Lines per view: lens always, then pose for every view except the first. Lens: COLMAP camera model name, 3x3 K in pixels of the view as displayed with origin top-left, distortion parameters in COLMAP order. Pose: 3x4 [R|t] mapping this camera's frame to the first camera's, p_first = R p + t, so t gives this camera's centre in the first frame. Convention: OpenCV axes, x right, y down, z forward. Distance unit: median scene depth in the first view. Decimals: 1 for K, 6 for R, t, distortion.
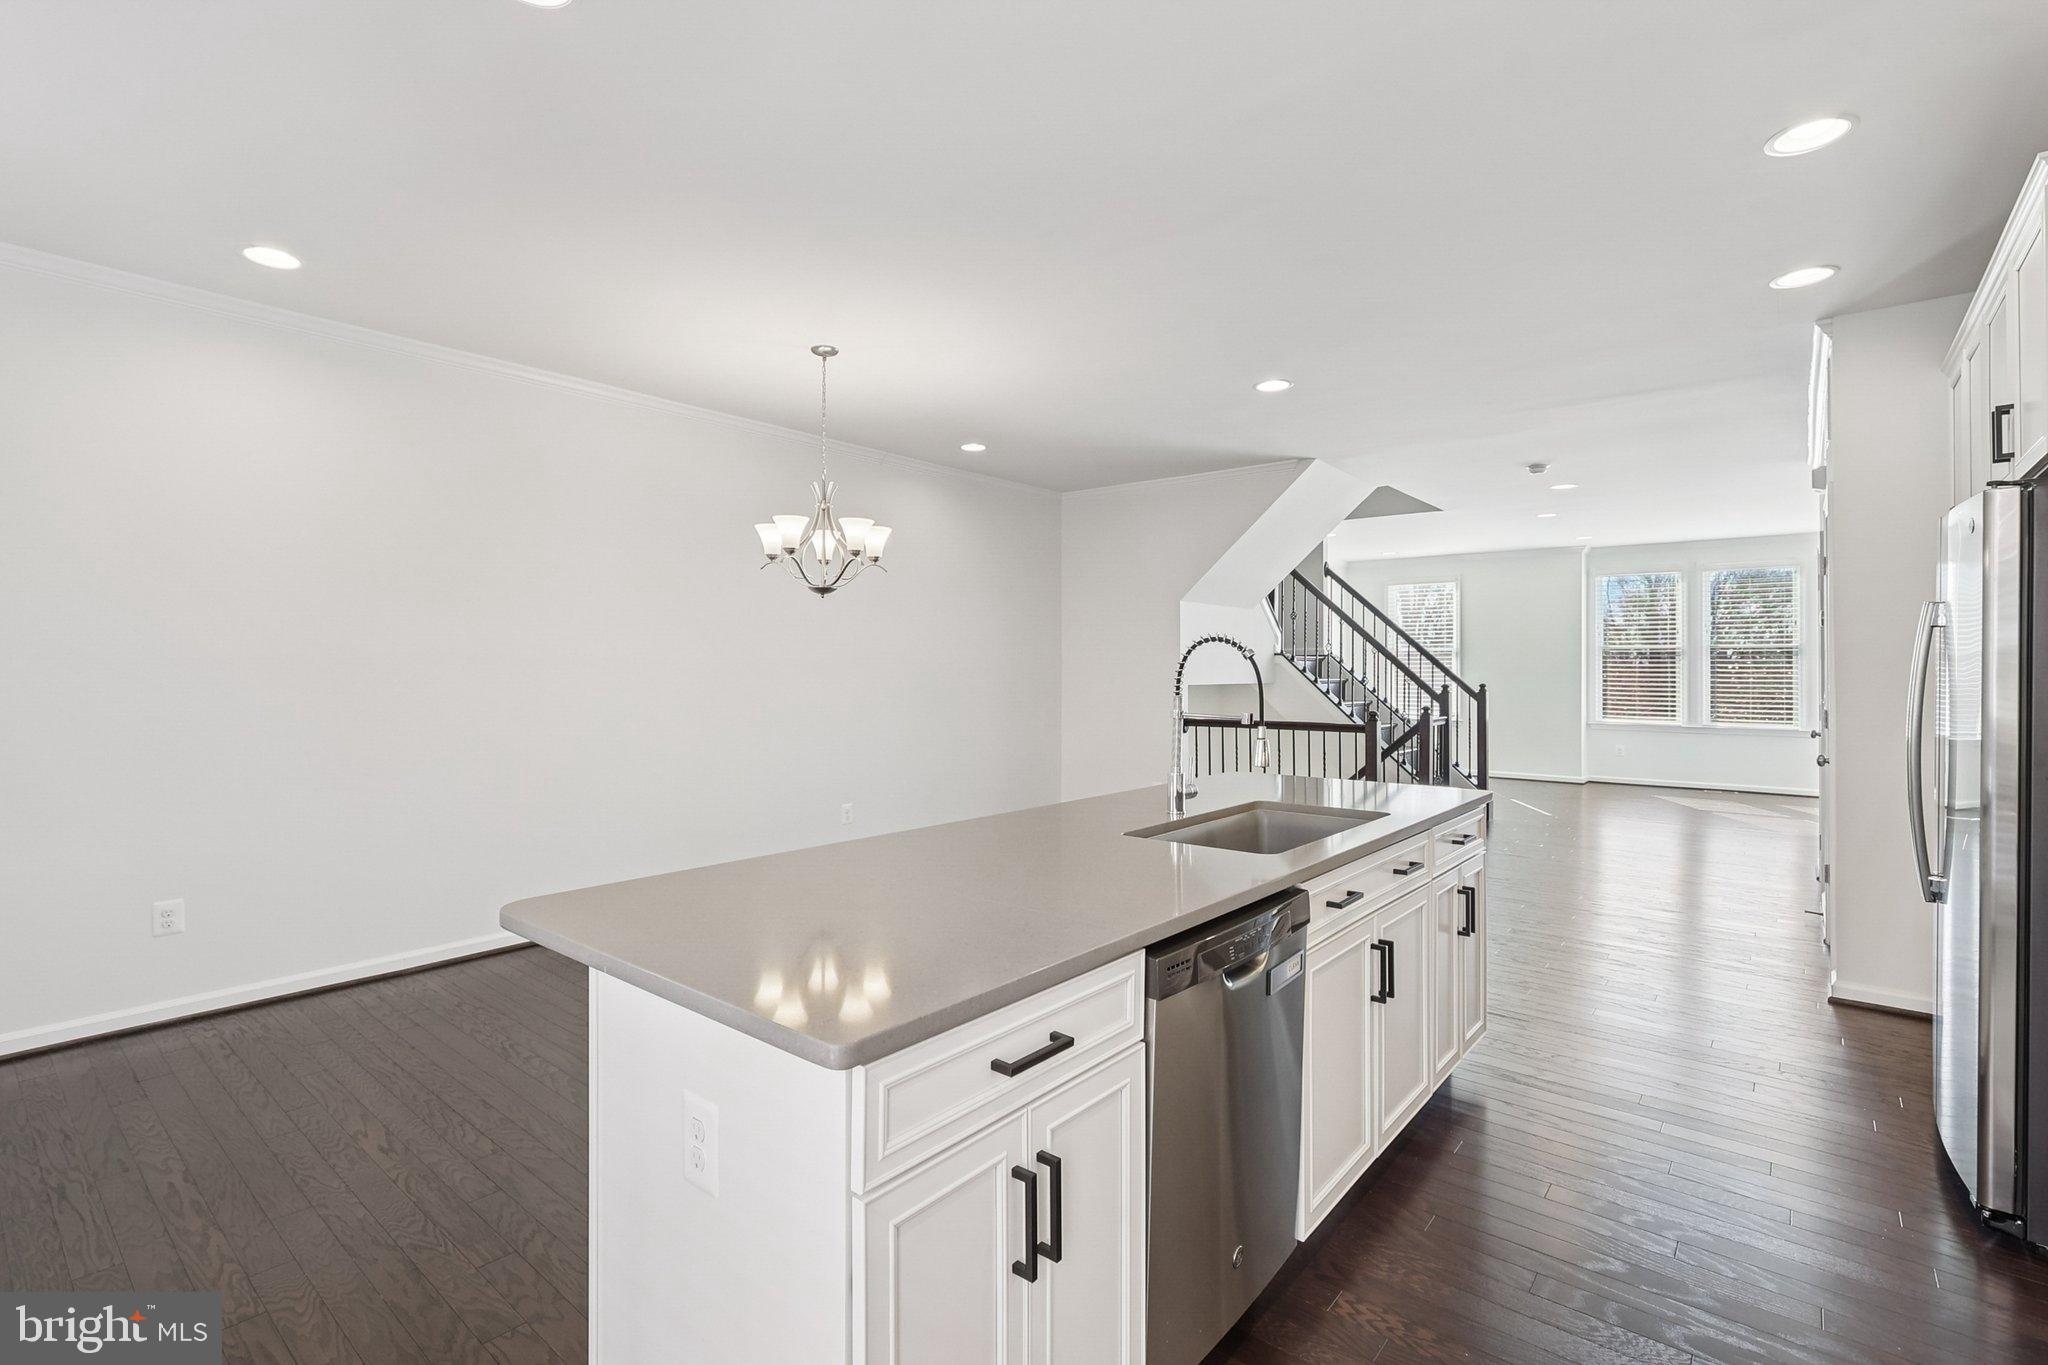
lens RADIAL K [[955.4, 0, 1020.0], [0, 955.4, 650.0], [0, 0, 1]] dist [0.002456, 0.000780]
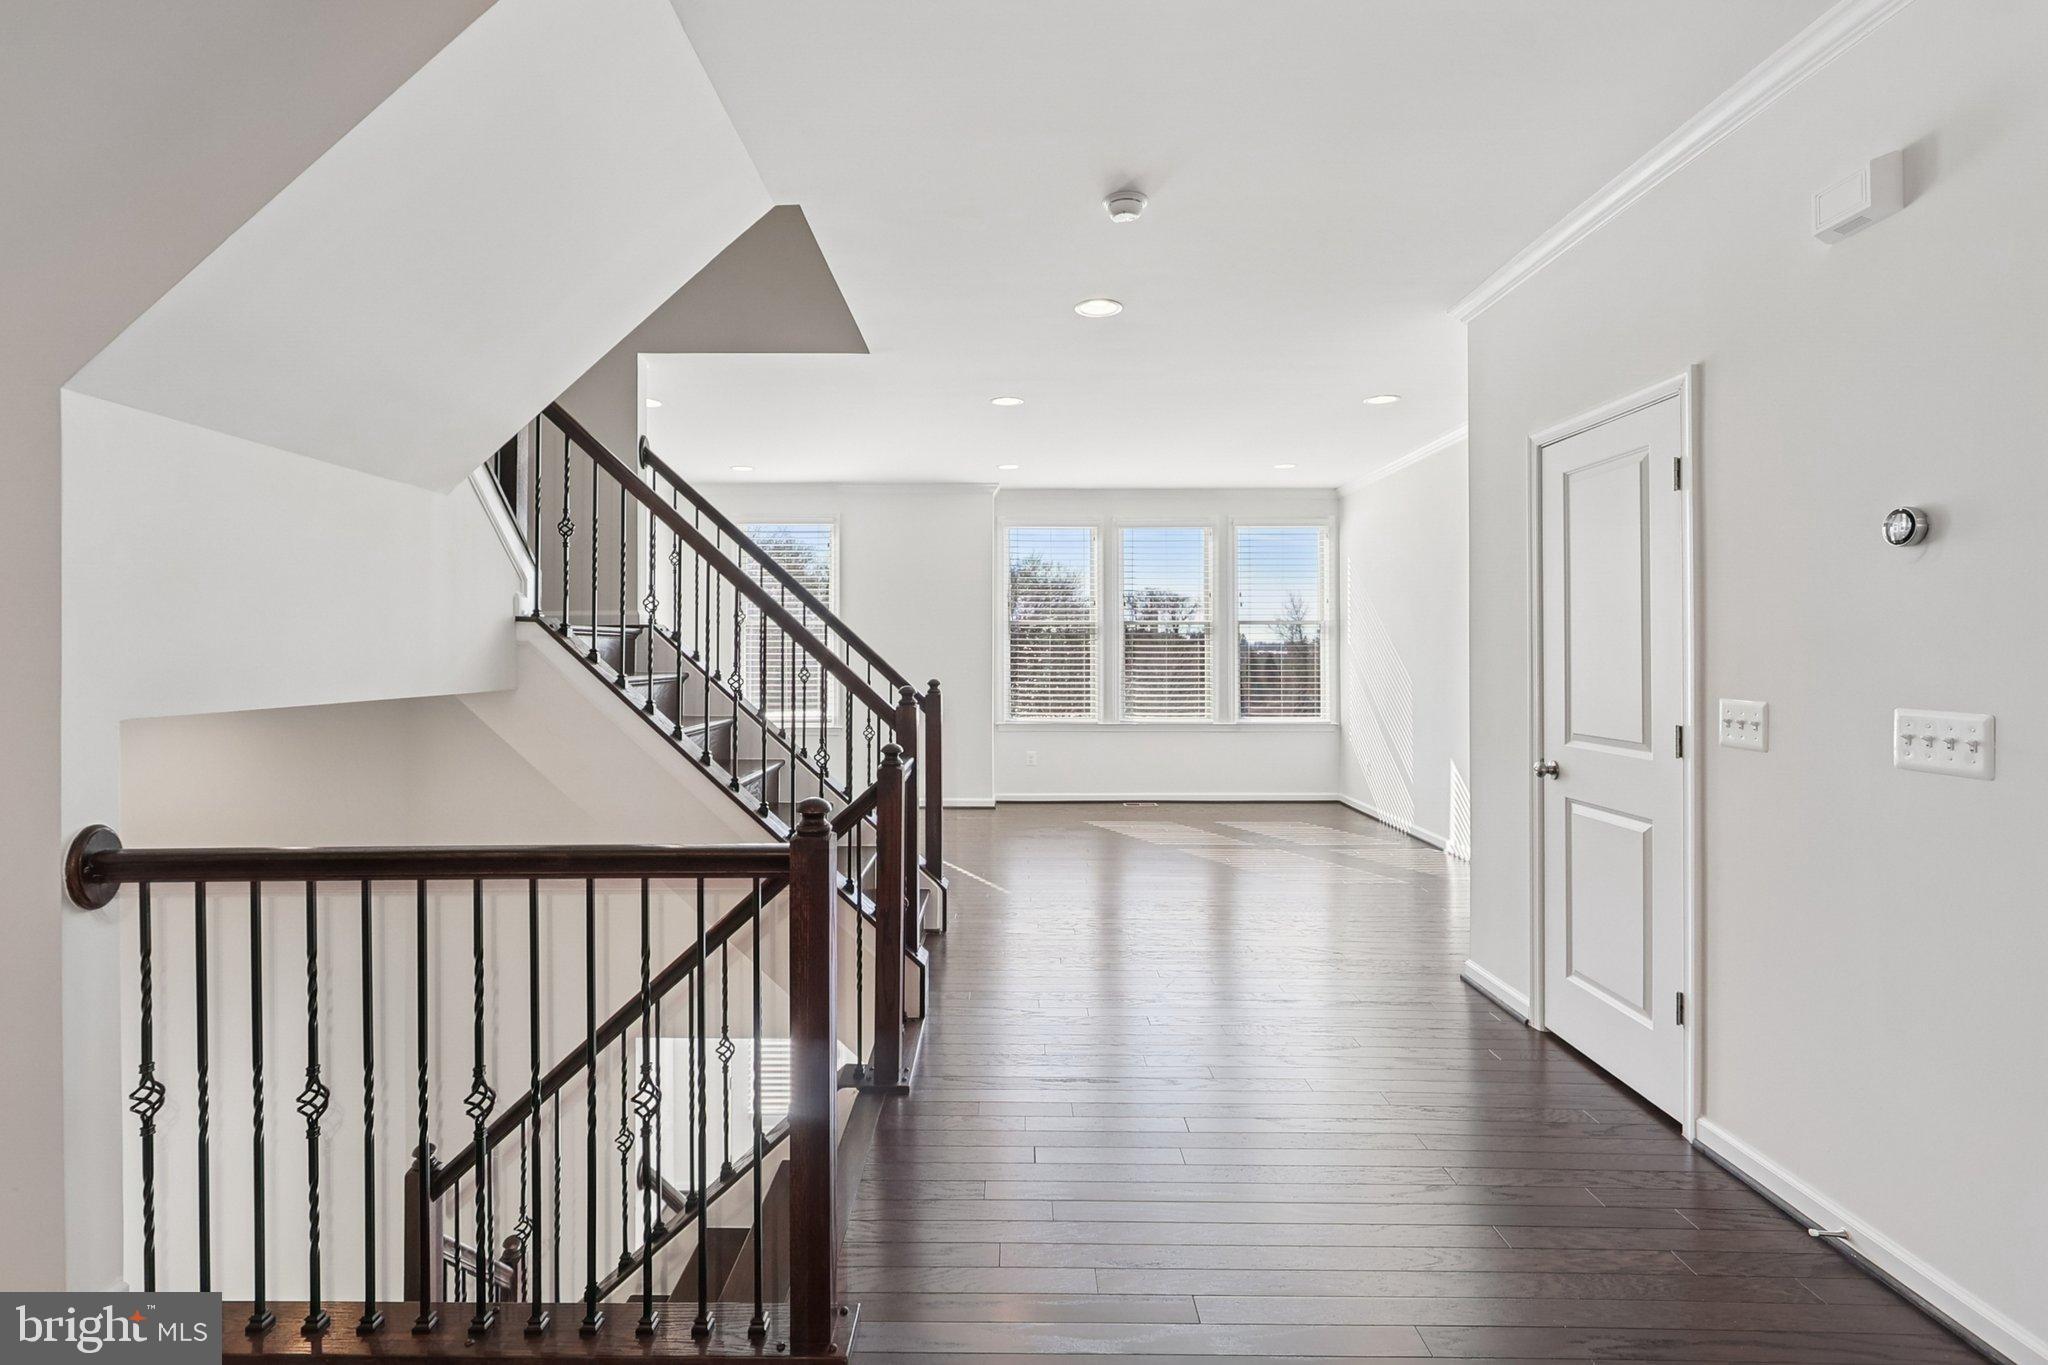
lens RADIAL K [[955.4, 0, 1020.0], [0, 955.4, 650.0], [0, 0, 1]] dist [0.002456, 0.000780]
pose [[0.769072, -0.002033, 0.639159, 0.175618], [-0.010217, 0.999828, 0.015473, 0.009362], [-0.639081, -0.018430, 0.768919, 0.563279]]
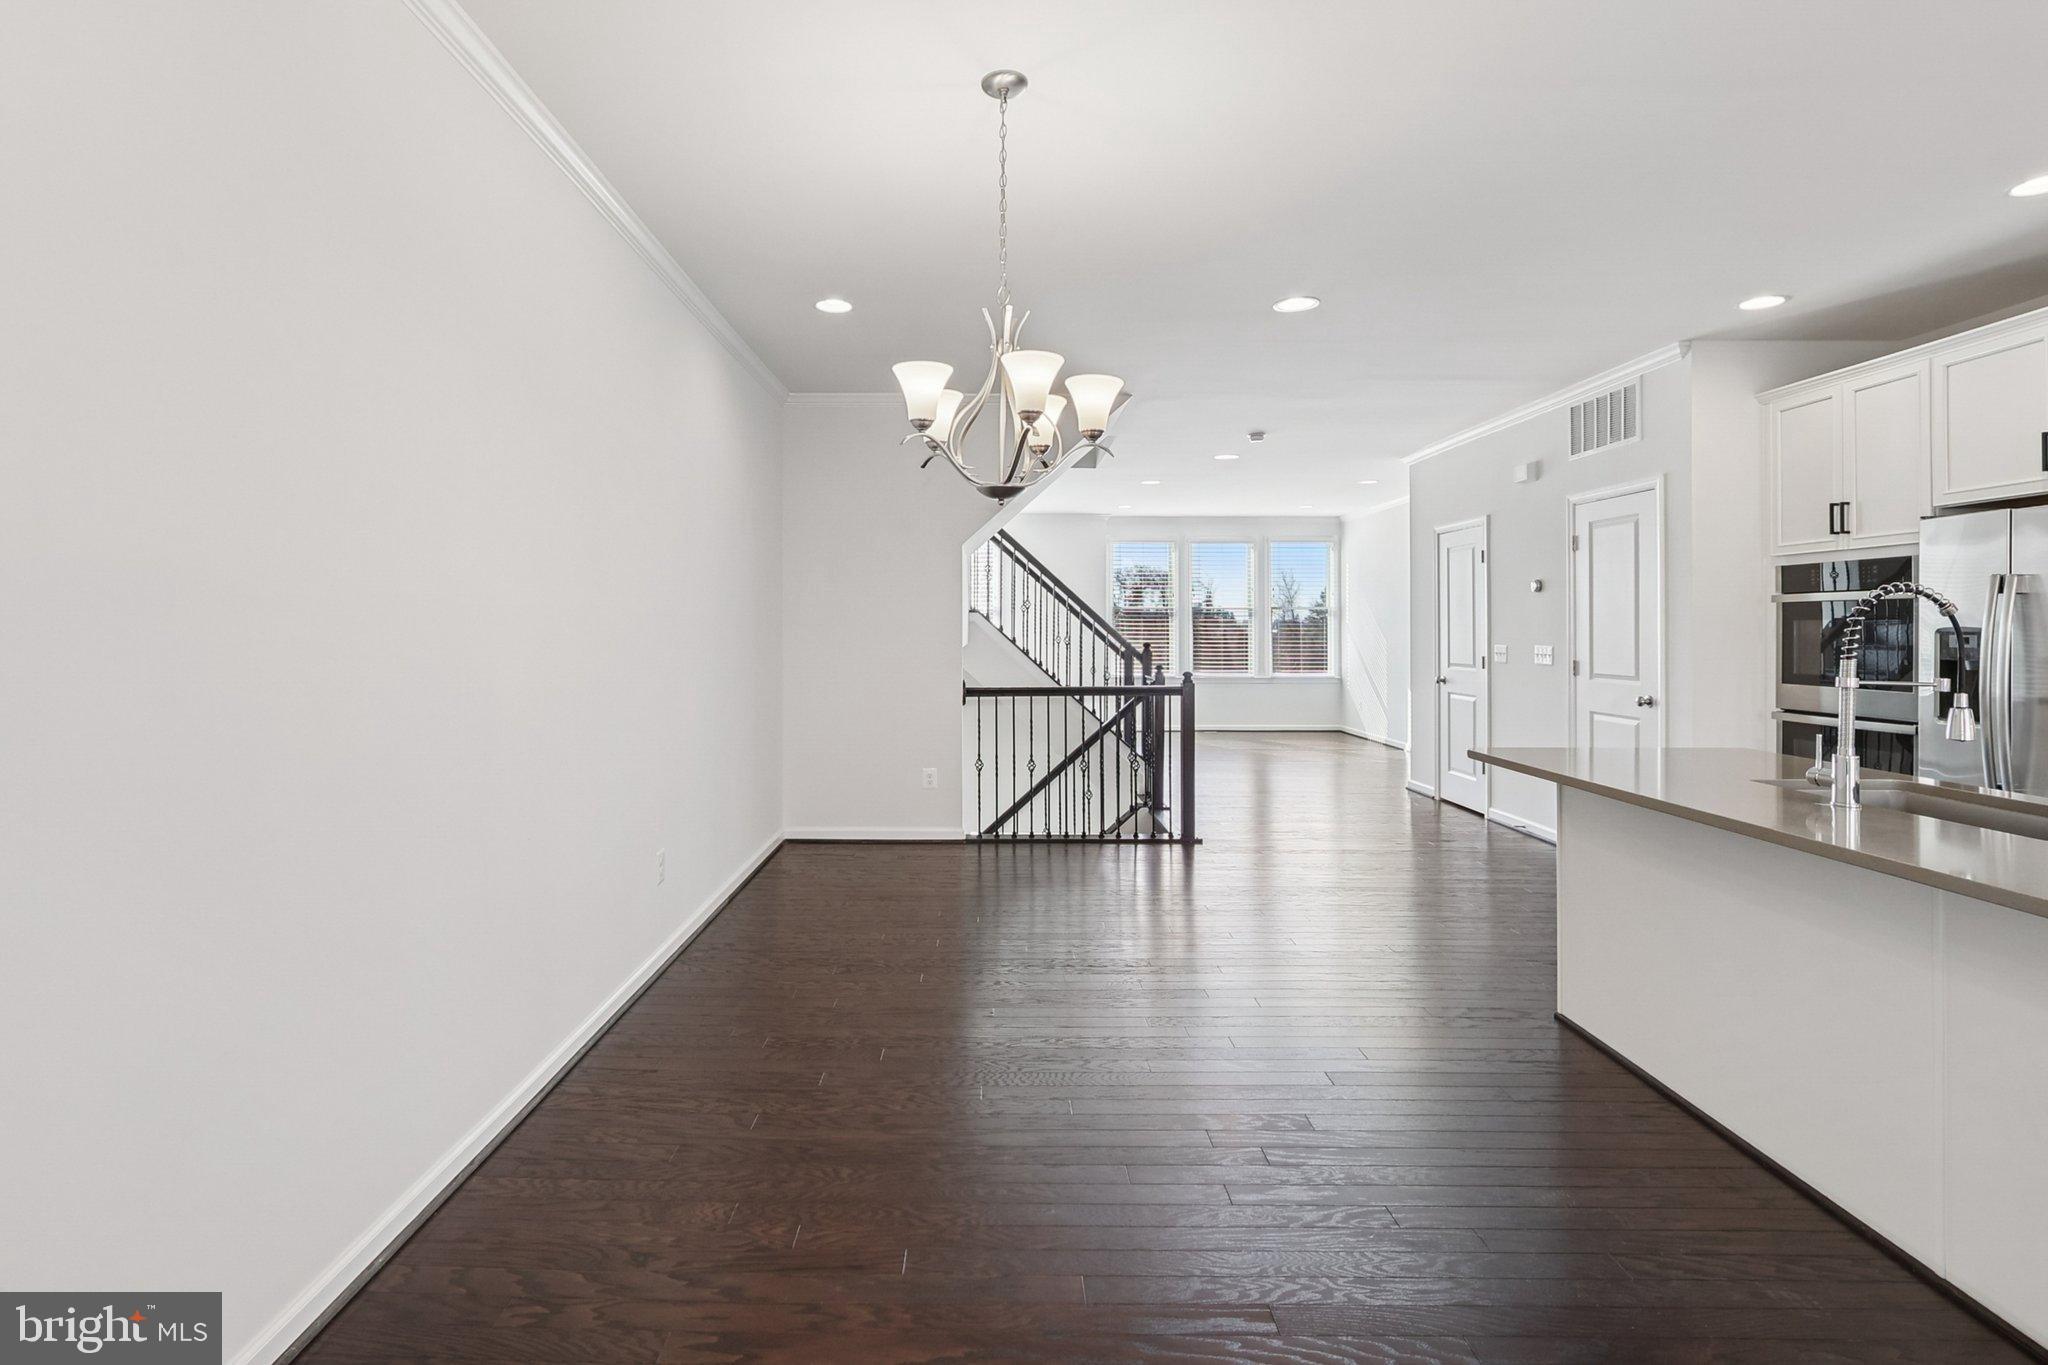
lens RADIAL K [[1002.2, 0, 991.8], [0, 1002.2, 633.6], [0, 0, 1]] dist [0.004002, 0.000797]
pose [[0.770801, -0.004575, 0.637060, -0.317114], [-0.011416, 0.999714, 0.020992, 0.005358], [-0.636974, -0.023453, 0.770529, 0.275953]]
